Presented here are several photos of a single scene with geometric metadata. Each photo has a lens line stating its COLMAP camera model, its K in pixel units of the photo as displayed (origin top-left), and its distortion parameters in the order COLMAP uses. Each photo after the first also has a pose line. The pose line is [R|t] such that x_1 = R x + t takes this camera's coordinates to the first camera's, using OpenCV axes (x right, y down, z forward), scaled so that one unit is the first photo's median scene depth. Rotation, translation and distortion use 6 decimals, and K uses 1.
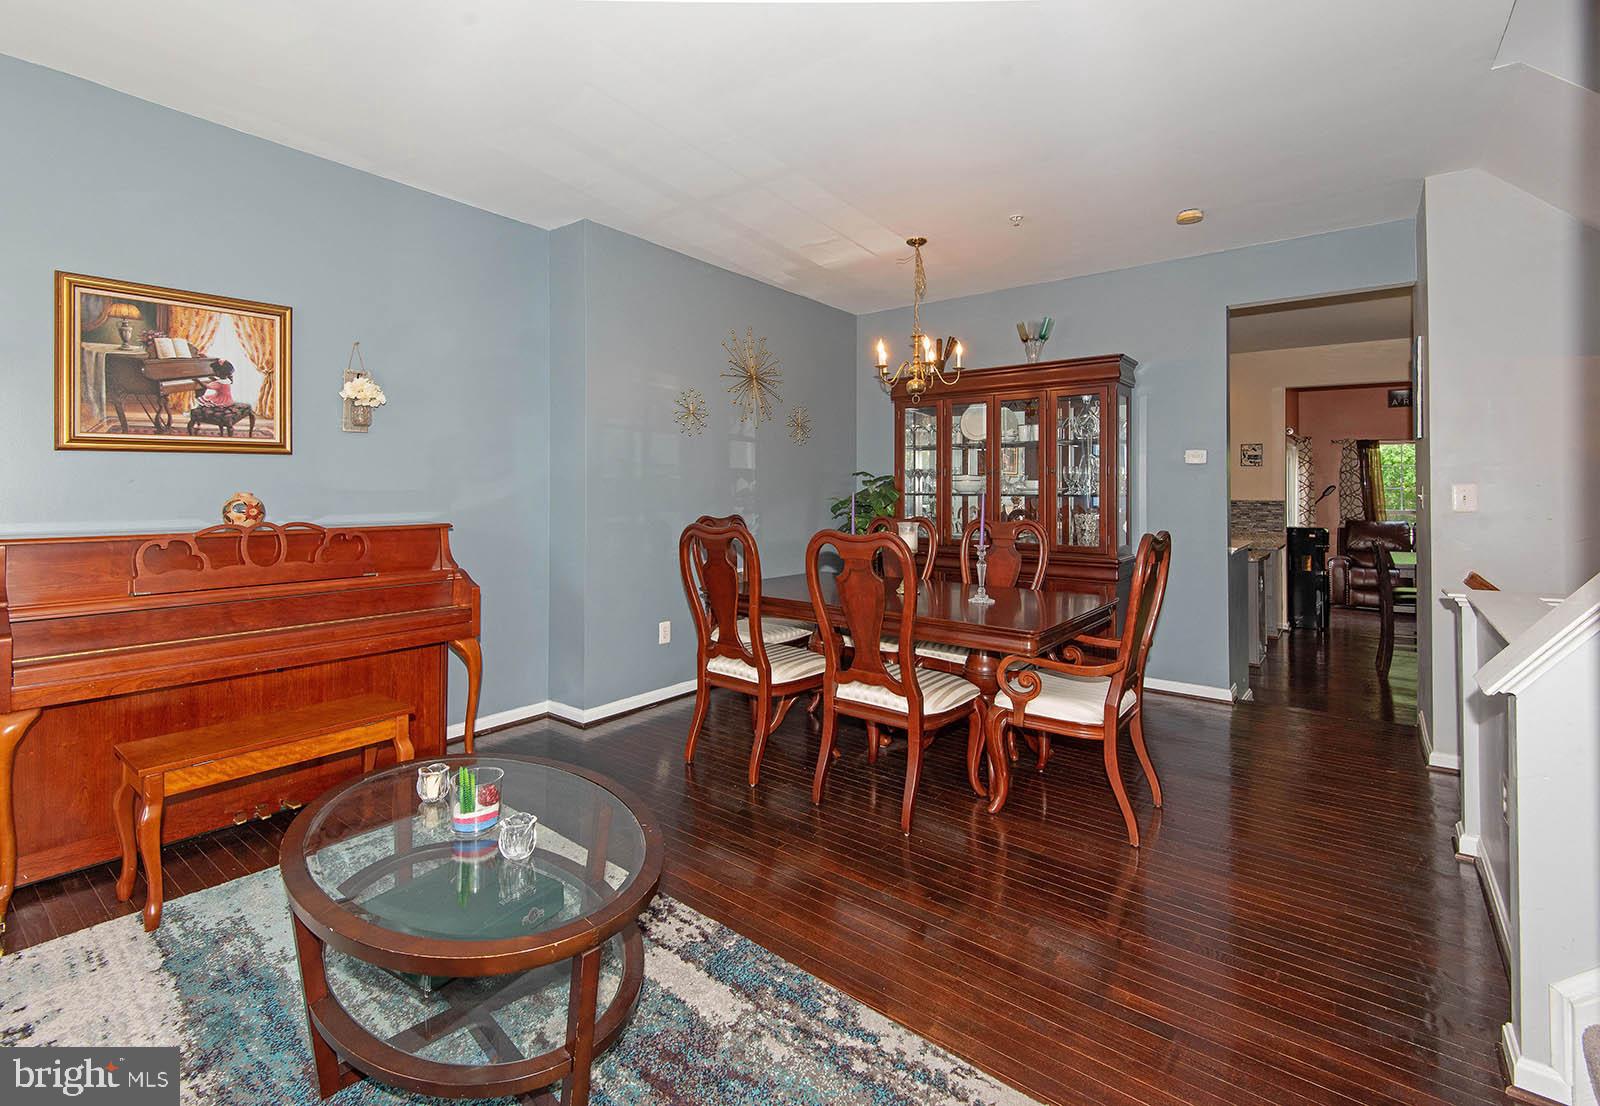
lens RADIAL K [[706.4, 0, 854.2], [0, 706.4, 501.8], [0, 0, 1]] dist [-0.033792, 0.000335]
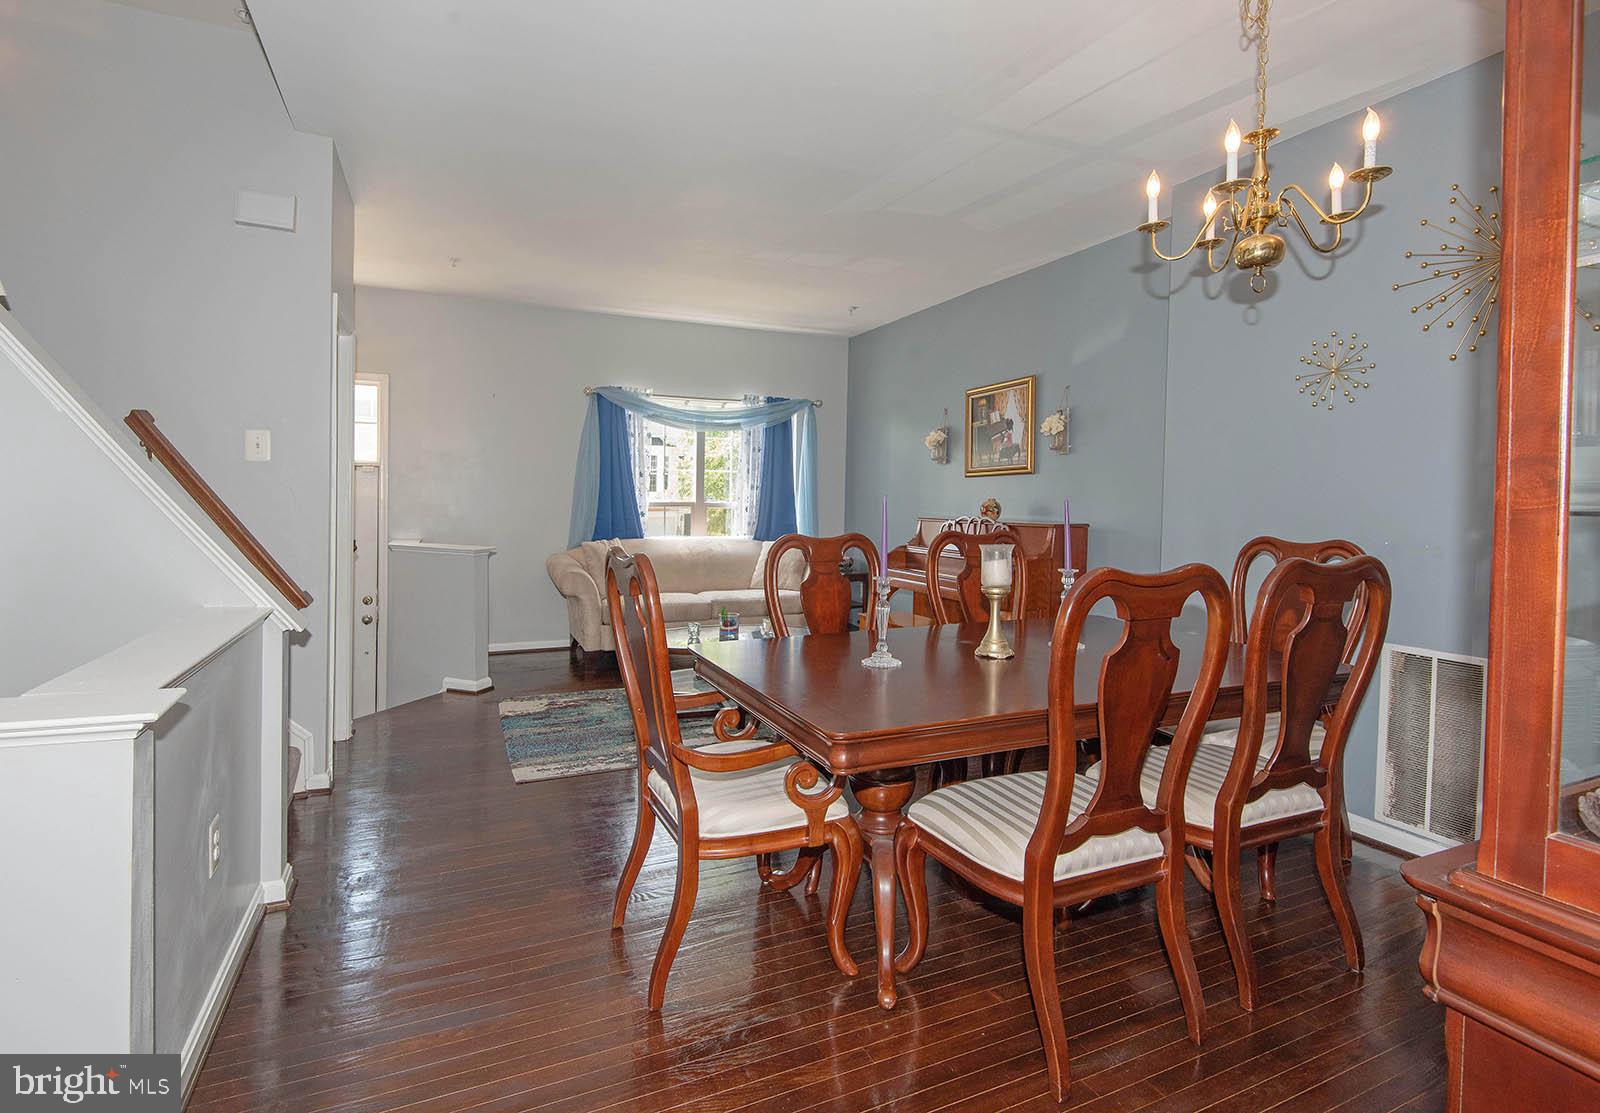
lens RADIAL K [[806.5, 0, 758.0], [0, 806.5, 506.0], [0, 0, 1]] dist [0.037451, 0.000113]
pose [[-0.566498, -0.004204, -0.824053, 1.070004], [-0.029955, 0.999431, 0.015493, -0.008438], [0.823519, 0.033461, -0.566302, 1.659266]]
